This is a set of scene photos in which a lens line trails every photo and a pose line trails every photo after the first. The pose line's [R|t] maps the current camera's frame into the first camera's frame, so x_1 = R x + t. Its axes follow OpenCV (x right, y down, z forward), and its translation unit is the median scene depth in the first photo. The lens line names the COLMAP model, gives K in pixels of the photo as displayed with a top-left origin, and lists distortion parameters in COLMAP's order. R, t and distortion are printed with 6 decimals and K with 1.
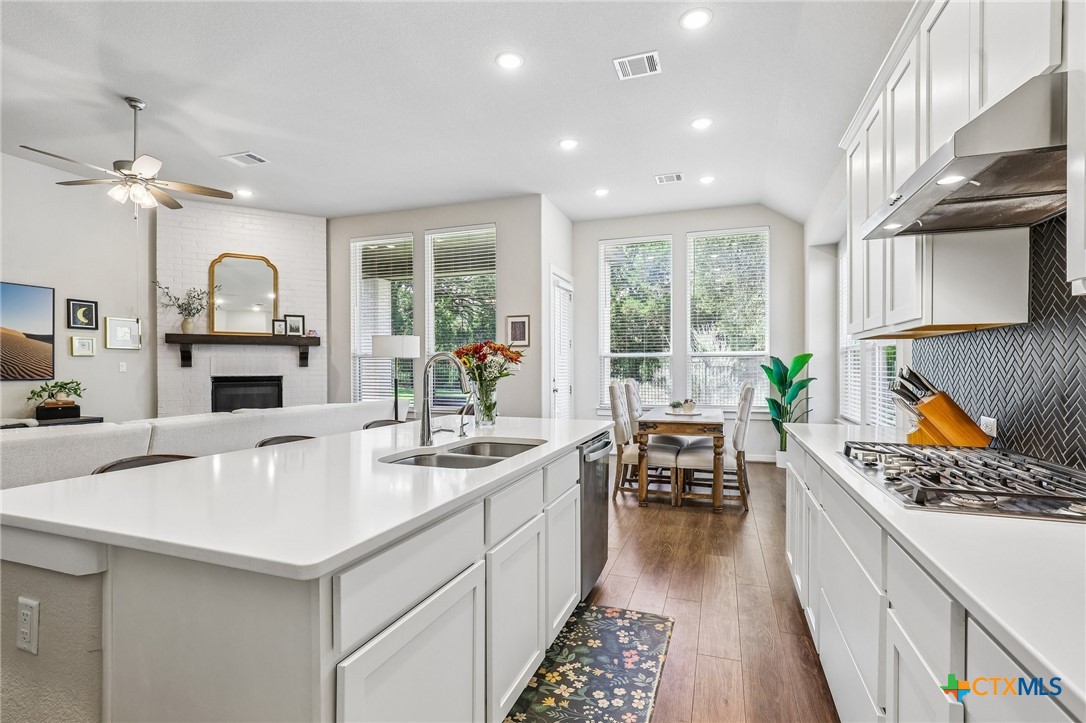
lens RADIAL K [[500.5, 0, 546.2], [0, 500.5, 364.7], [0, 0, 1]] dist [-0.003816, -0.000326]
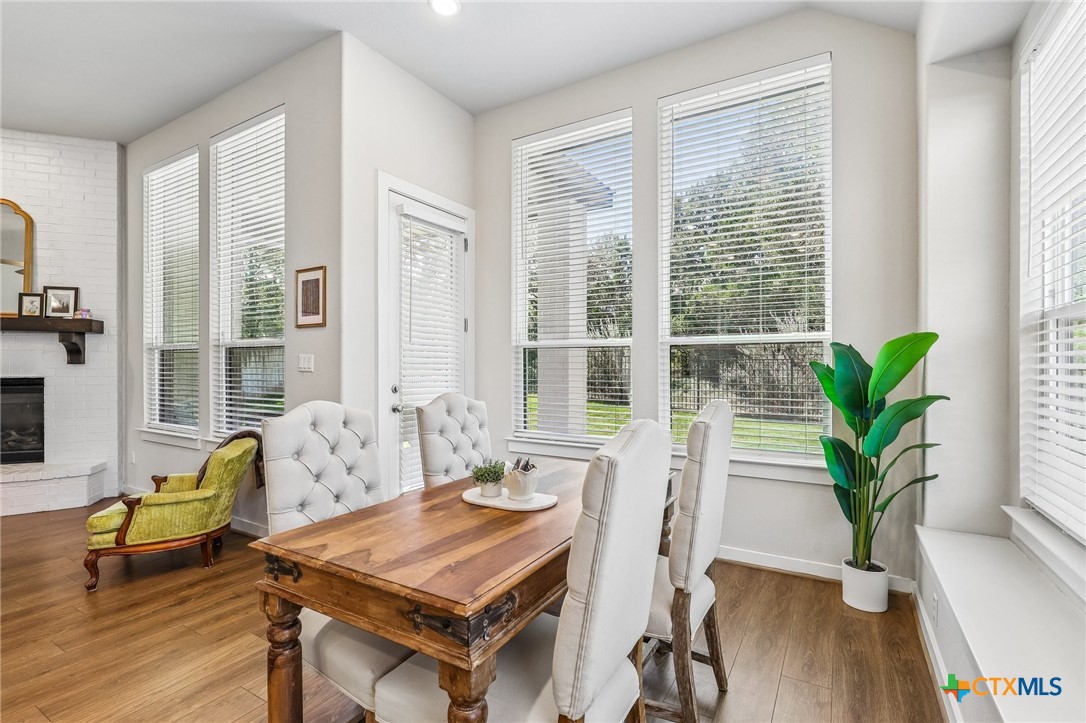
lens RADIAL K [[500.5, 0, 541.8], [0, 500.5, 364.8], [0, 0, 1]] dist [-0.003816, -0.000326]
pose [[0.981158, 0.002230, -0.193194, 0.283330], [-0.001956, 0.999997, 0.001609, 0.002748], [0.193197, -0.001201, 0.981159, 0.518868]]
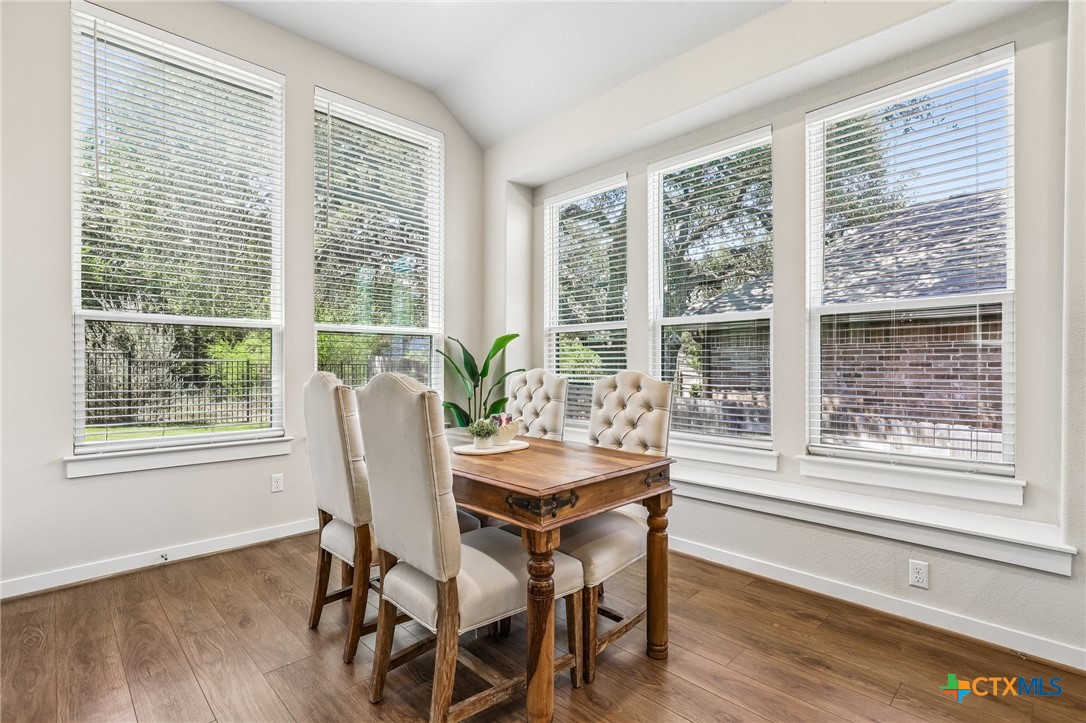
lens RADIAL K [[517.7, 0, 543.3], [0, 517.7, 366.6], [0, 0, 1]] dist [-0.010839, 0.007665]
pose [[0.441881, -0.002003, 0.897072, -0.090142], [-0.003839, 0.999984, 0.004124, 0.018685], [-0.897066, -0.005266, 0.441866, 0.594301]]
